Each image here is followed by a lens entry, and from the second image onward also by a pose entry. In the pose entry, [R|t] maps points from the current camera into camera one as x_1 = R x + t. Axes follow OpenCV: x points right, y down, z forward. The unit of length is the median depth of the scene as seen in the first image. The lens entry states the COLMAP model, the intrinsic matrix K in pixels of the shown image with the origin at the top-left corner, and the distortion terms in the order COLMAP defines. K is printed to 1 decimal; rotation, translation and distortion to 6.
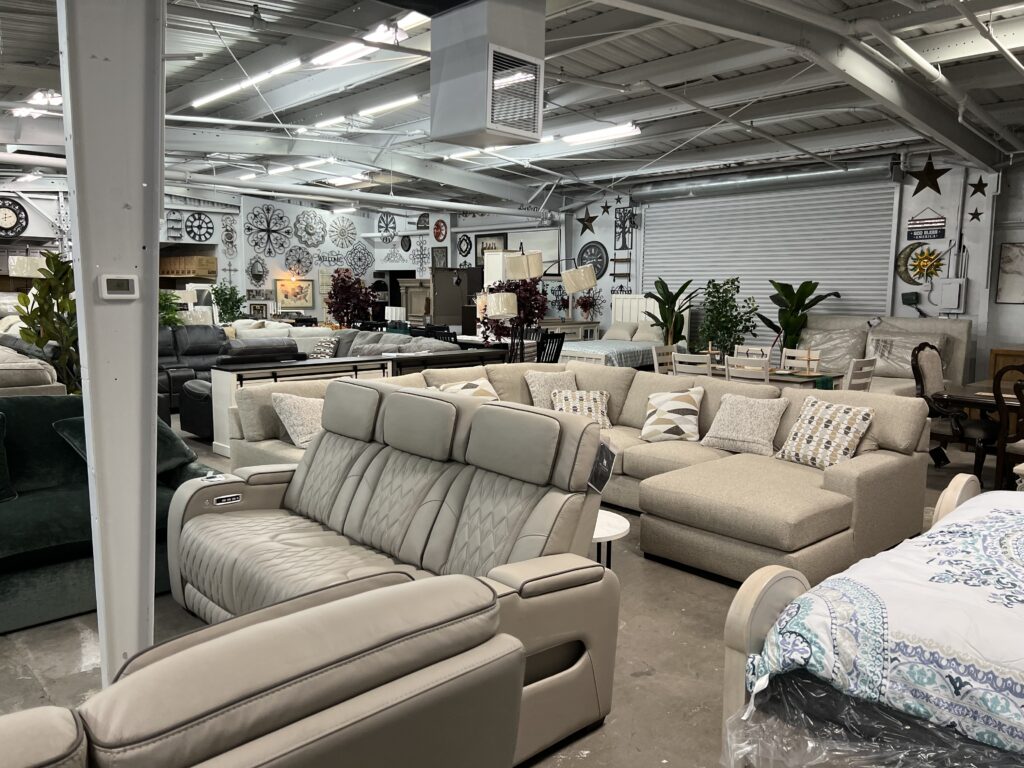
lens RADIAL K [[764.9, 0, 515.9], [0, 764.9, 389.0], [0, 0, 1]] dist [0.056652, -0.063907]
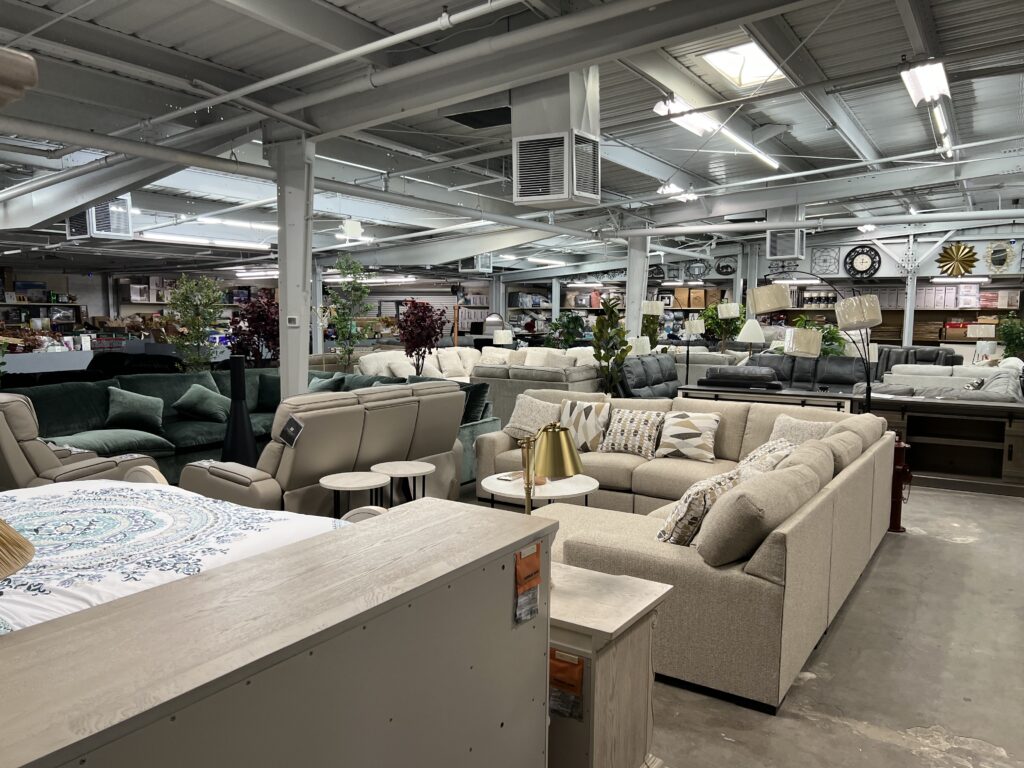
lens RADIAL K [[764.9, 0, 515.9], [0, 764.9, 389.0], [0, 0, 1]] dist [0.056652, -0.063907]
pose [[0.247576, 0.091061, -0.964580, 0.811439], [-0.132541, 0.989397, 0.059385, -0.060965], [0.959760, 0.113145, 0.257020, 0.443606]]
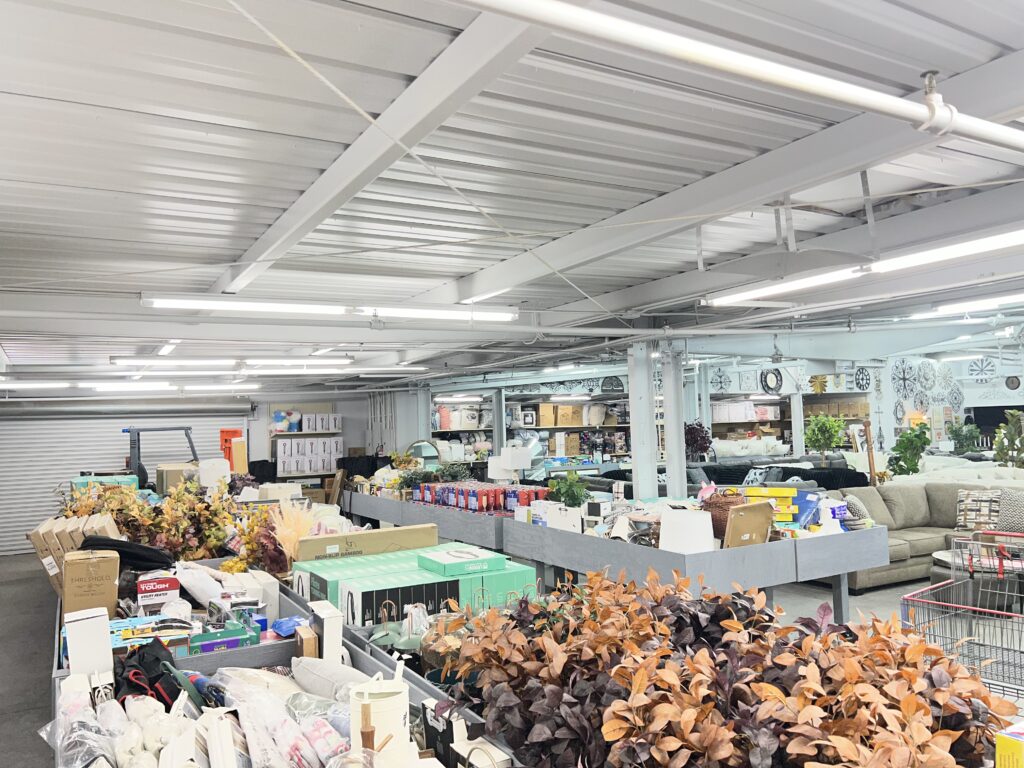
lens RADIAL K [[763.9, 0, 518.0], [0, 763.9, 383.9], [0, 0, 1]] dist [0.092430, -0.112659]
pose [[0.972968, -0.049755, -0.225518, -1.706071], [0.007701, 0.982963, -0.183641, 0.059130], [0.230813, 0.176940, 0.956774, -0.828545]]
